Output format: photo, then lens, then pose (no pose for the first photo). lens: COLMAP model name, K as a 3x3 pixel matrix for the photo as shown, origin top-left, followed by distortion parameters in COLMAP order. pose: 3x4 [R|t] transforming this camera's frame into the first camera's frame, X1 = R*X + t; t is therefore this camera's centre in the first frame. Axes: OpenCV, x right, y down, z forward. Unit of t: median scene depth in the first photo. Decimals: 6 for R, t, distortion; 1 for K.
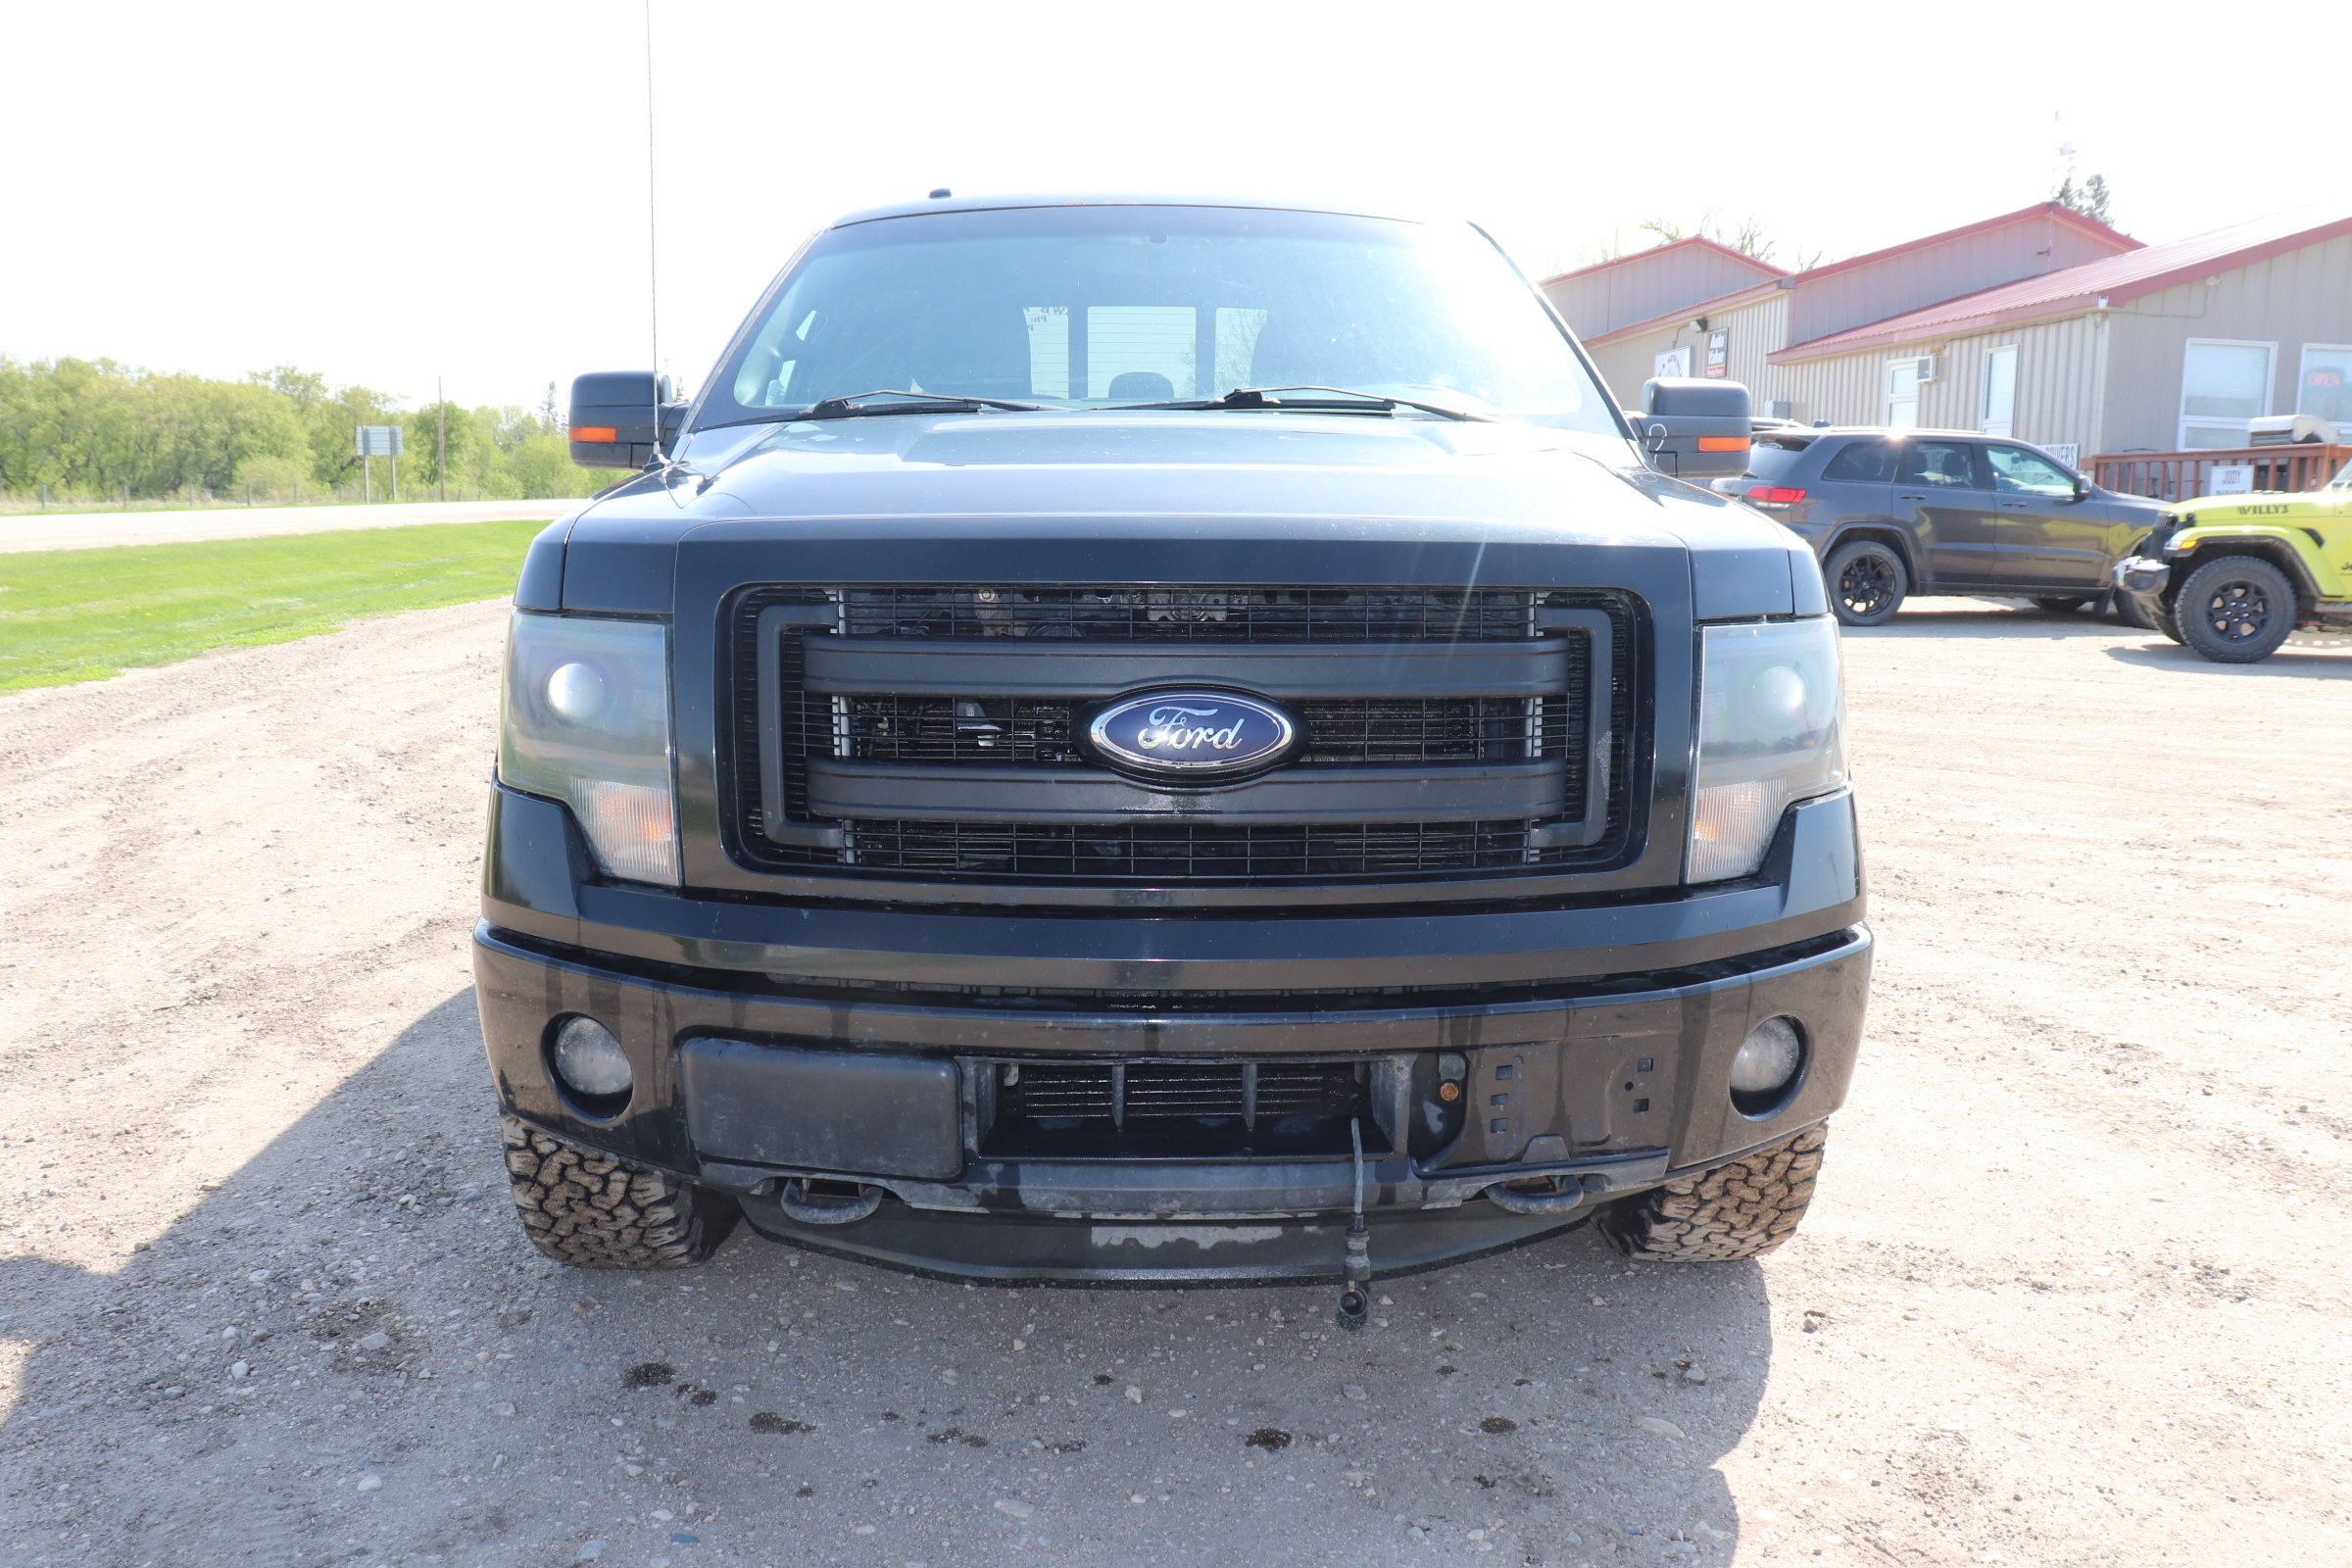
lens RADIAL K [[1926.6, 0, 1176.0], [0, 1926.6, 784.0], [0, 0, 1]] dist [-0.179265, 0.165163]
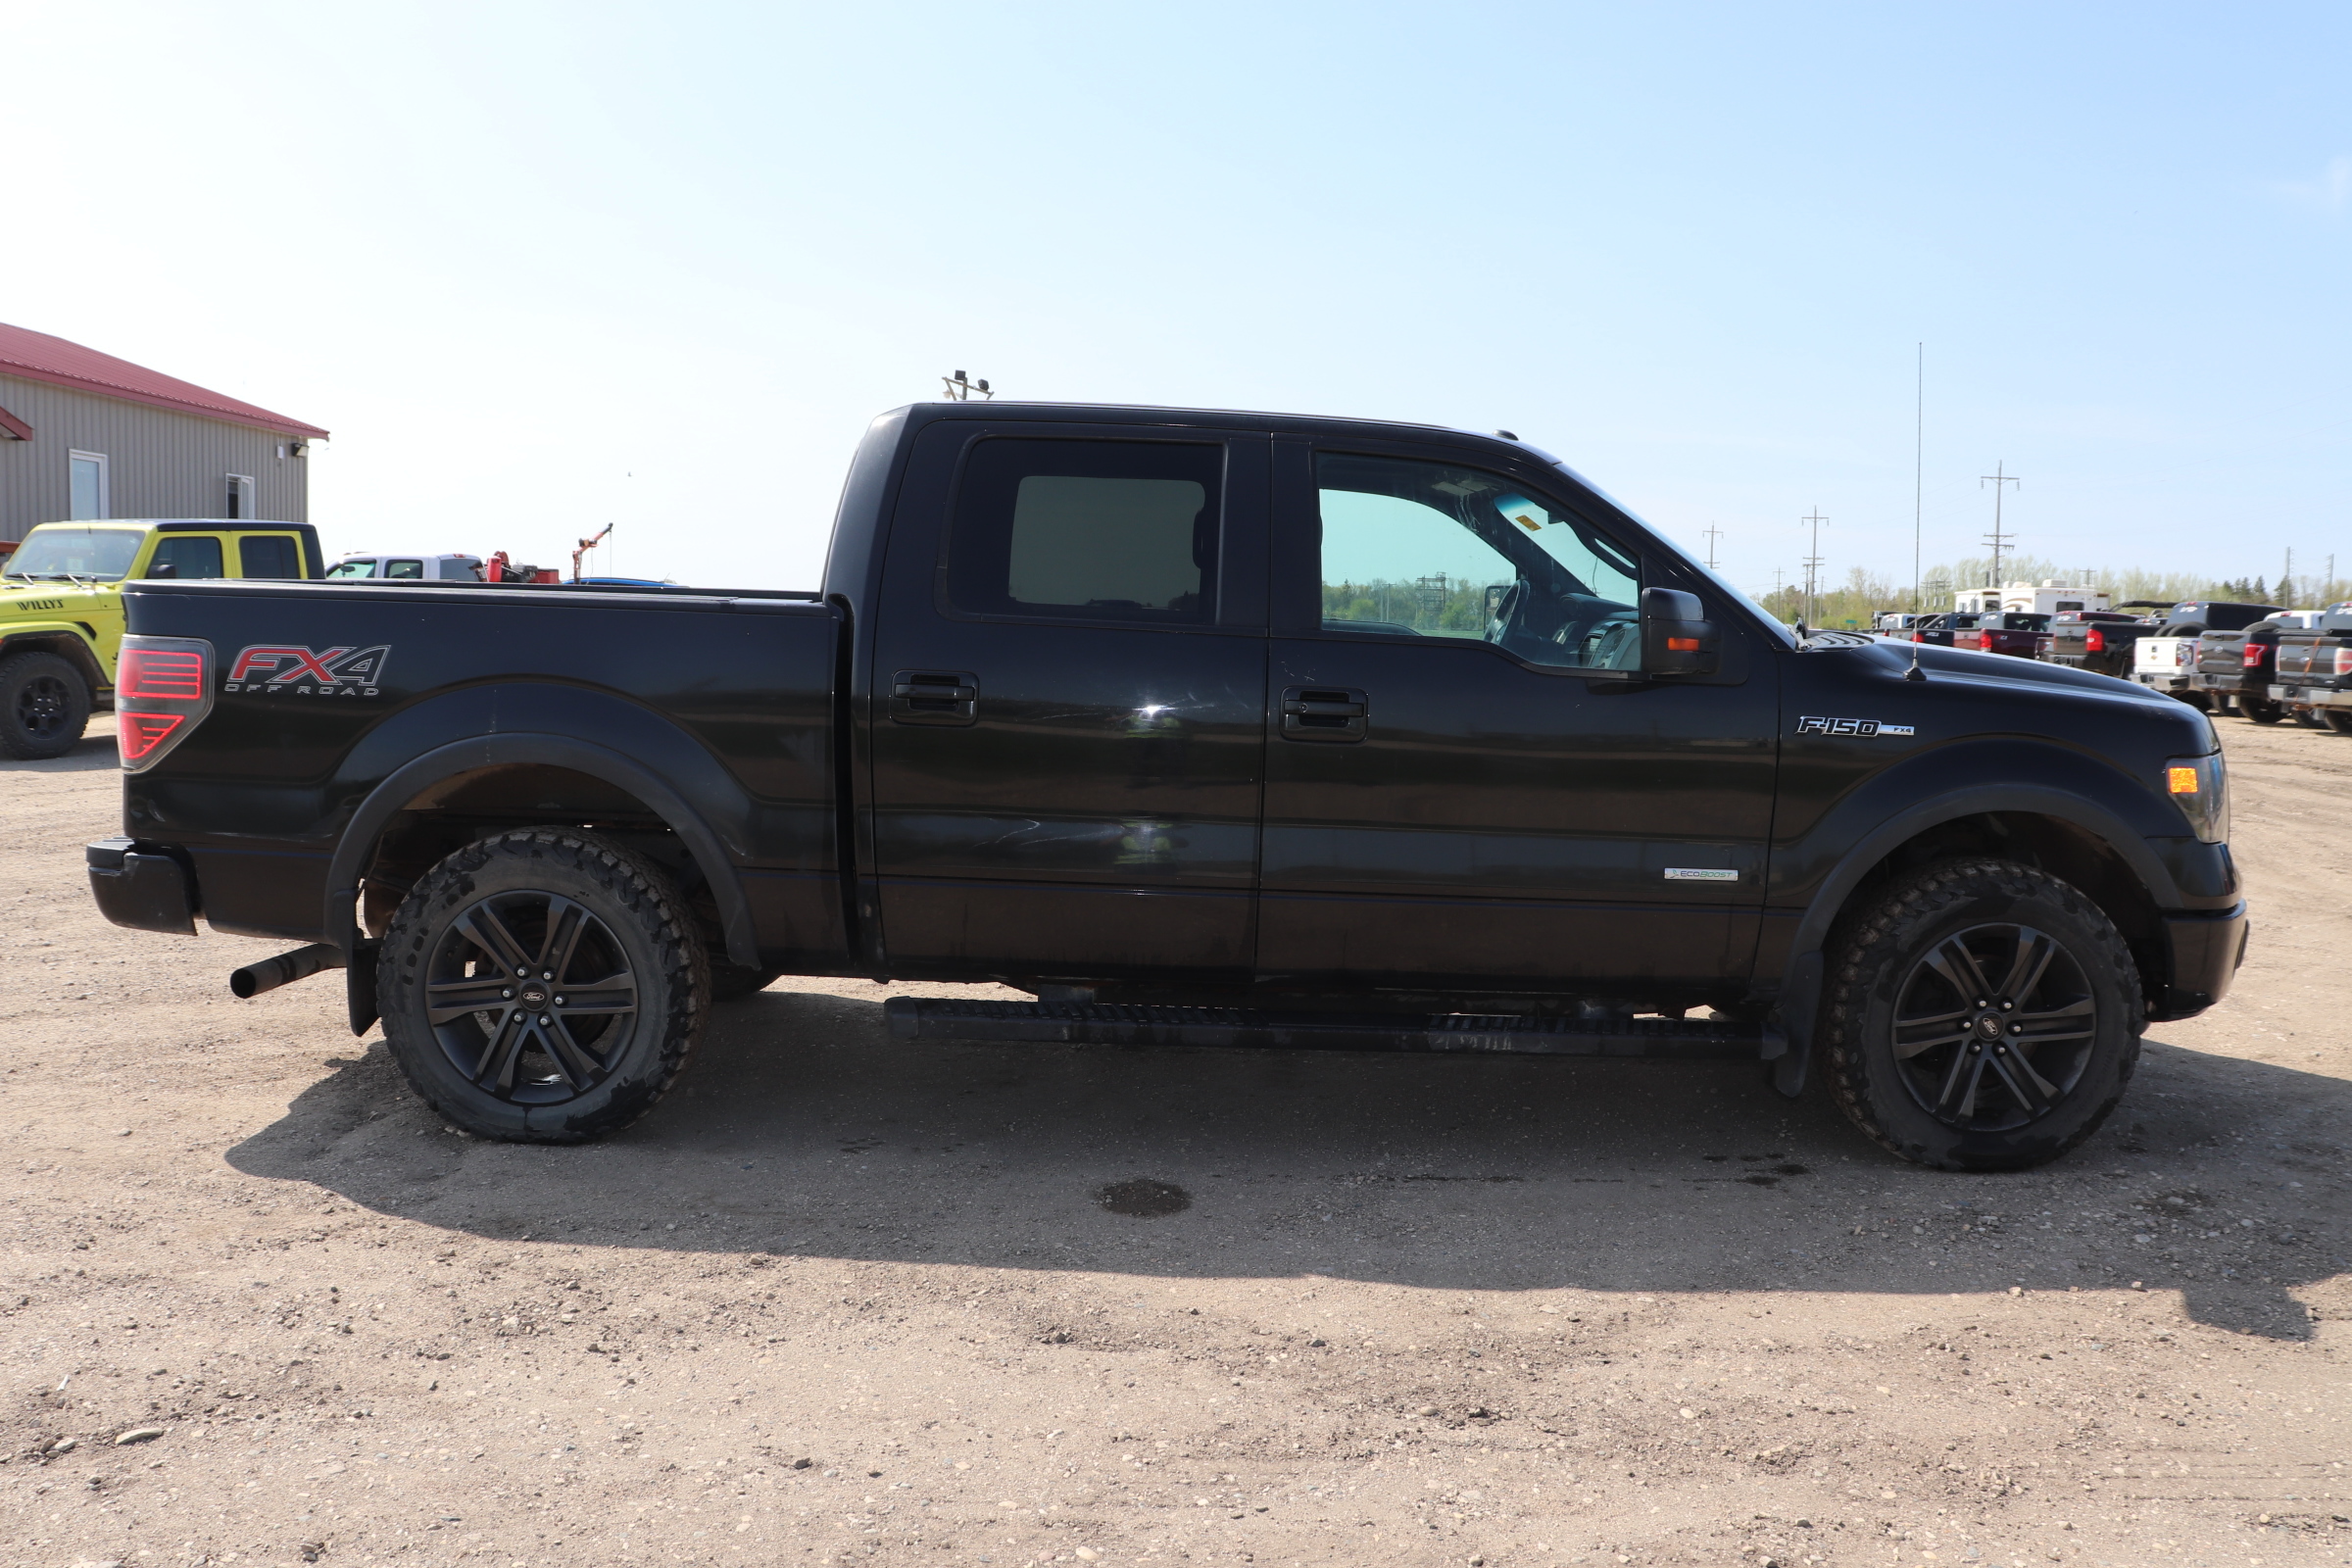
lens RADIAL K [[1926.6, 0, 1176.0], [0, 1926.6, 784.0], [0, 0, 1]] dist [-0.179265, 0.165163]
pose [[0.026697, -0.110853, 0.993478, -1.875424], [0.136142, 0.984976, 0.106246, -0.337864], [-0.990329, 0.132418, 0.041388, 1.605021]]
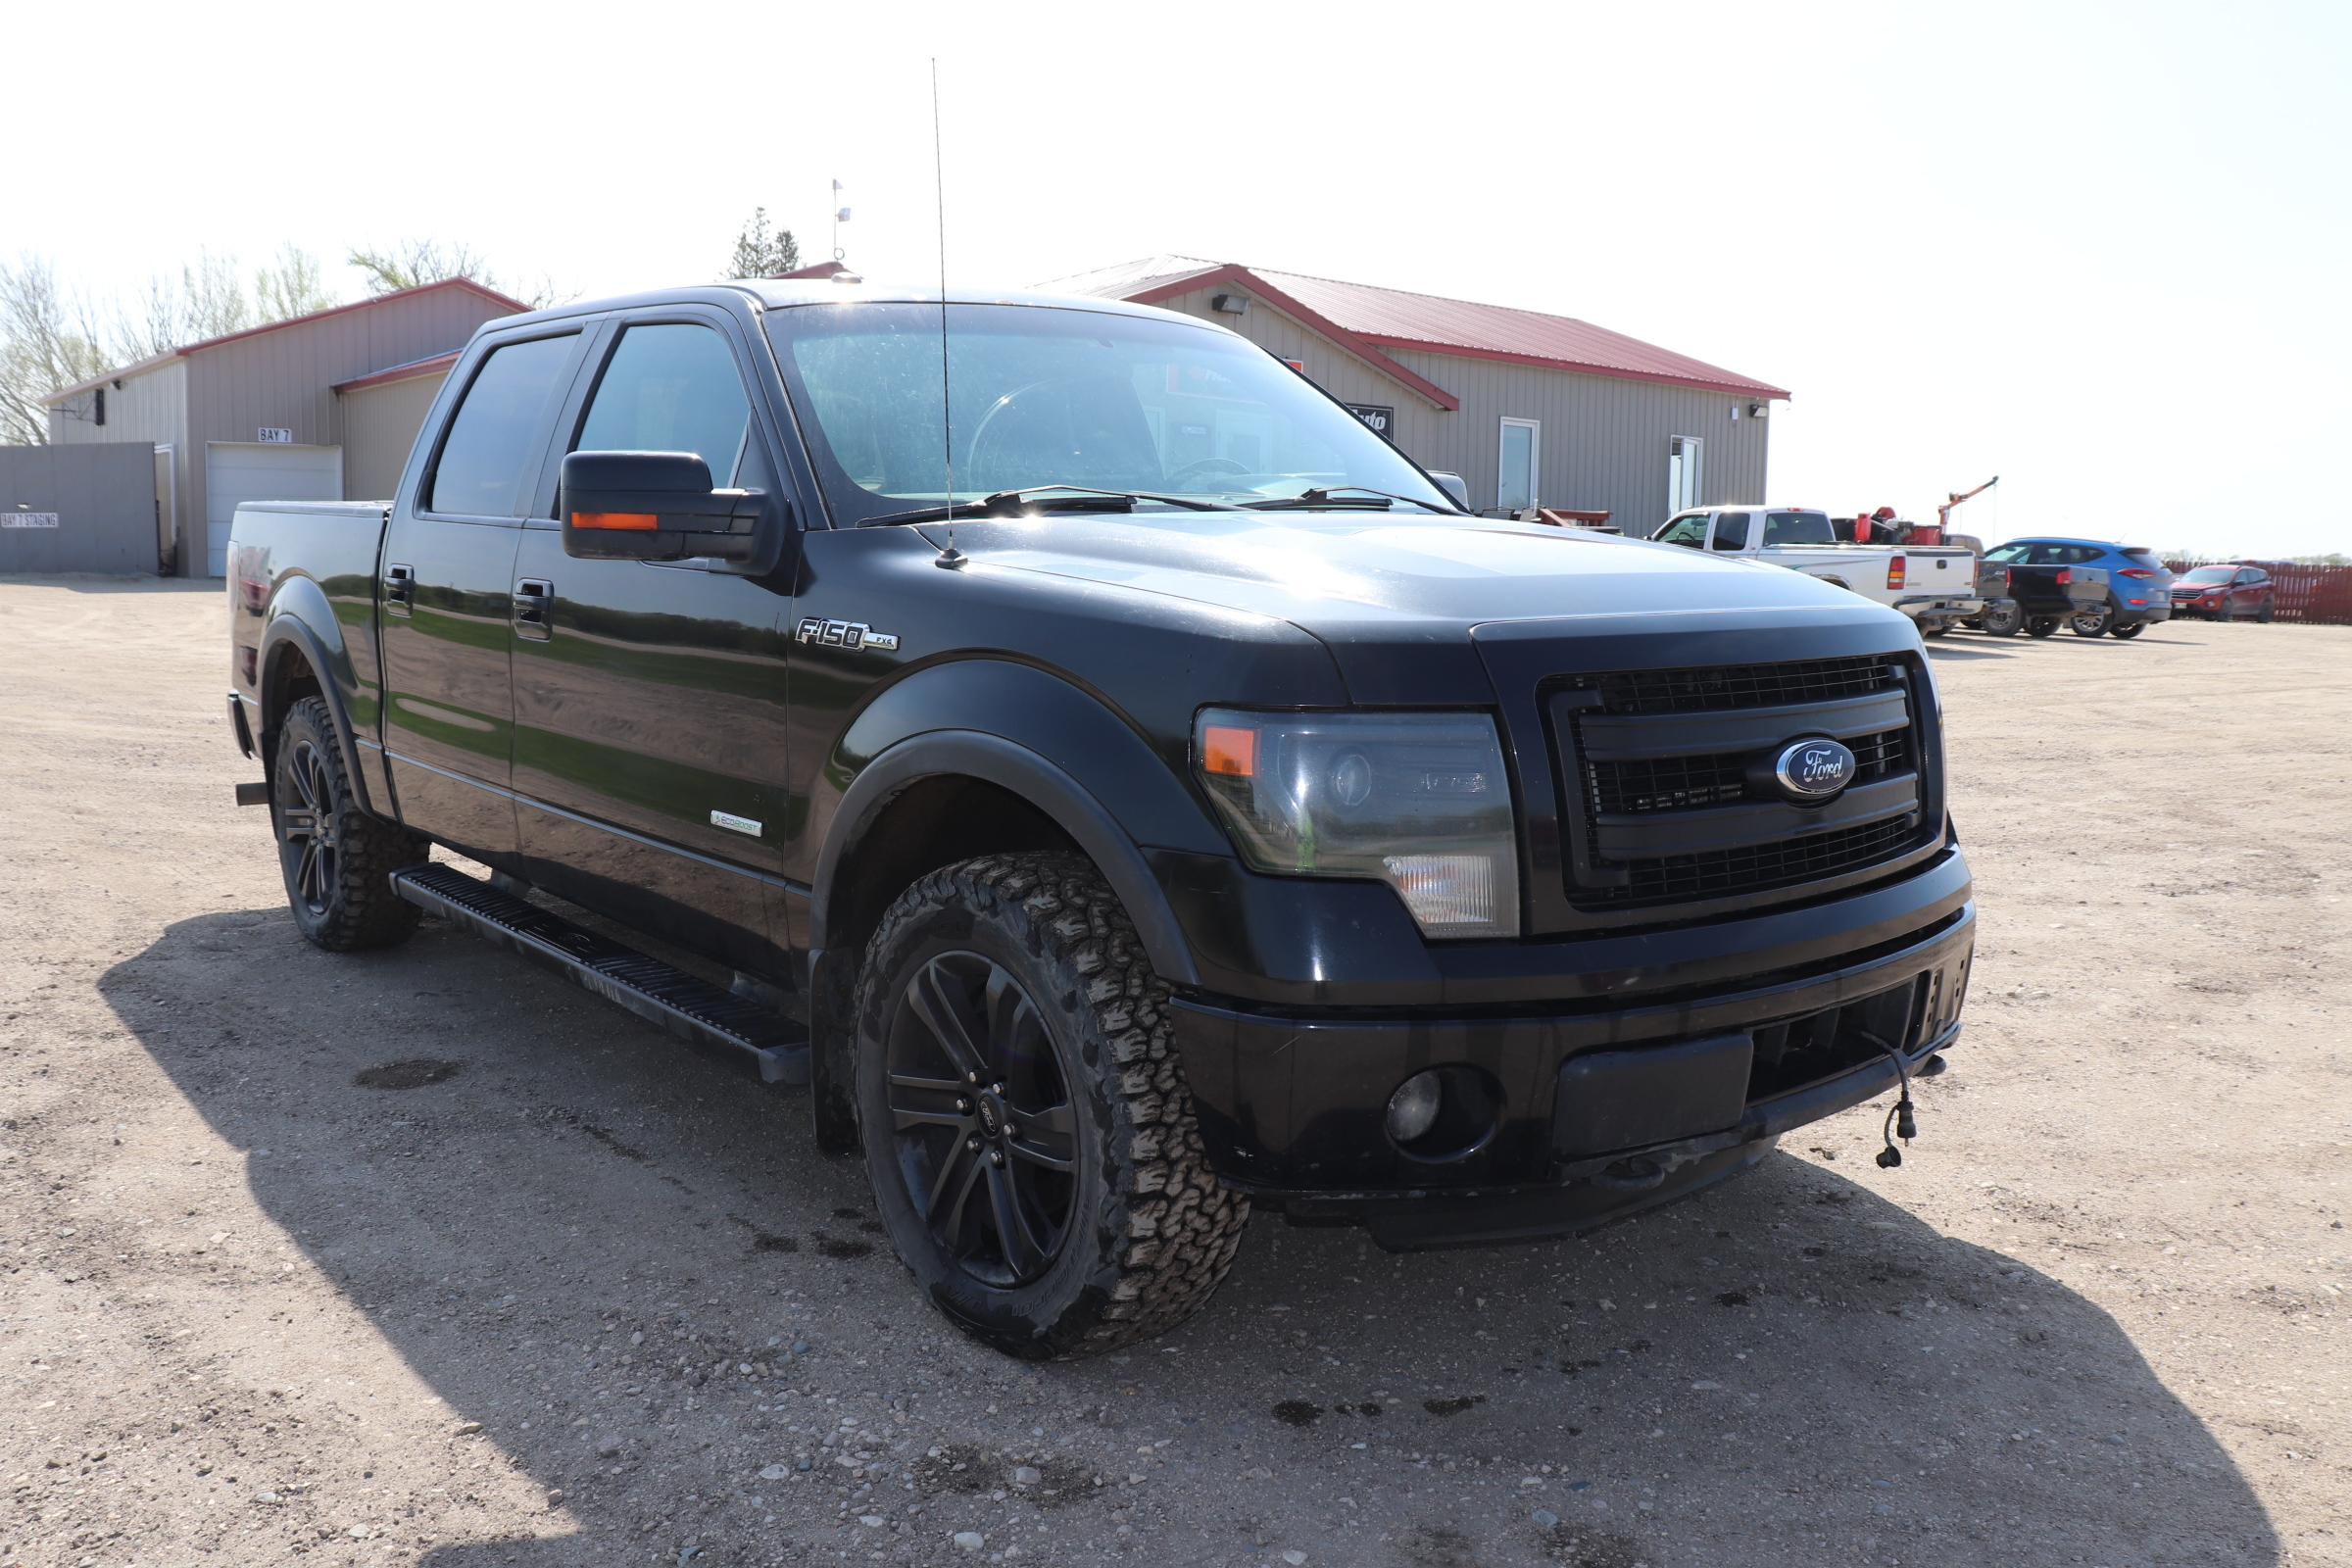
lens RADIAL K [[1926.6, 0, 1176.0], [0, 1926.6, 784.0], [0, 0, 1]] dist [-0.179265, 0.165163]
pose [[0.784696, -0.084864, 0.614044, -0.847662], [0.097433, 0.995157, 0.013025, -0.055645], [-0.612176, 0.049607, 0.789164, 0.148470]]
